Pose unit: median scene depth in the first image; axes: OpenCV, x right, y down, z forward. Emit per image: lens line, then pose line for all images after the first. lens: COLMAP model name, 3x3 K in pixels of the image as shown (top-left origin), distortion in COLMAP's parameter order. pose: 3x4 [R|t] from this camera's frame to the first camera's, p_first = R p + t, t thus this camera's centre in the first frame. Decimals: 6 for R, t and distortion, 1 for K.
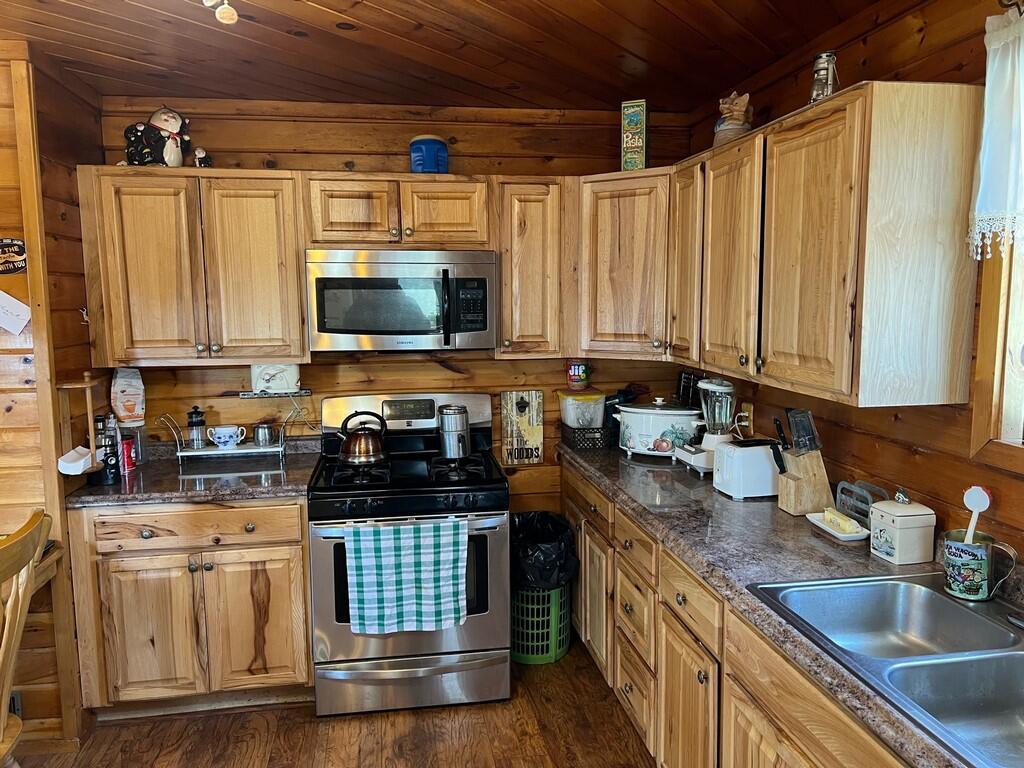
lens RADIAL K [[760.4, 0, 512.0], [0, 760.4, 384.0], [0, 0, 1]] dist [0.084605, -0.119251]
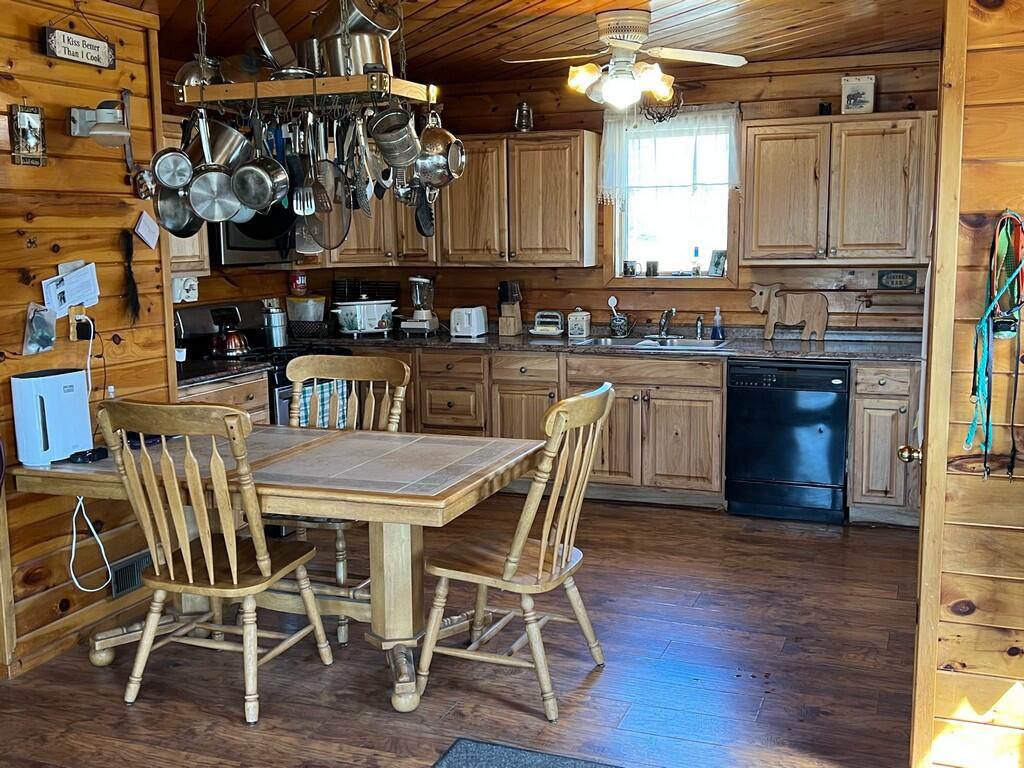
lens RADIAL K [[1104.6, 0, 512.0], [0, 1104.6, 384.0], [0, 0, 1]] dist [0.139918, 0.000493]
pose [[0.505460, -0.118481, 0.854677, -1.862568], [0.111797, 0.991171, 0.071286, 0.085381], [-0.855577, 0.059518, 0.514243, -0.386192]]
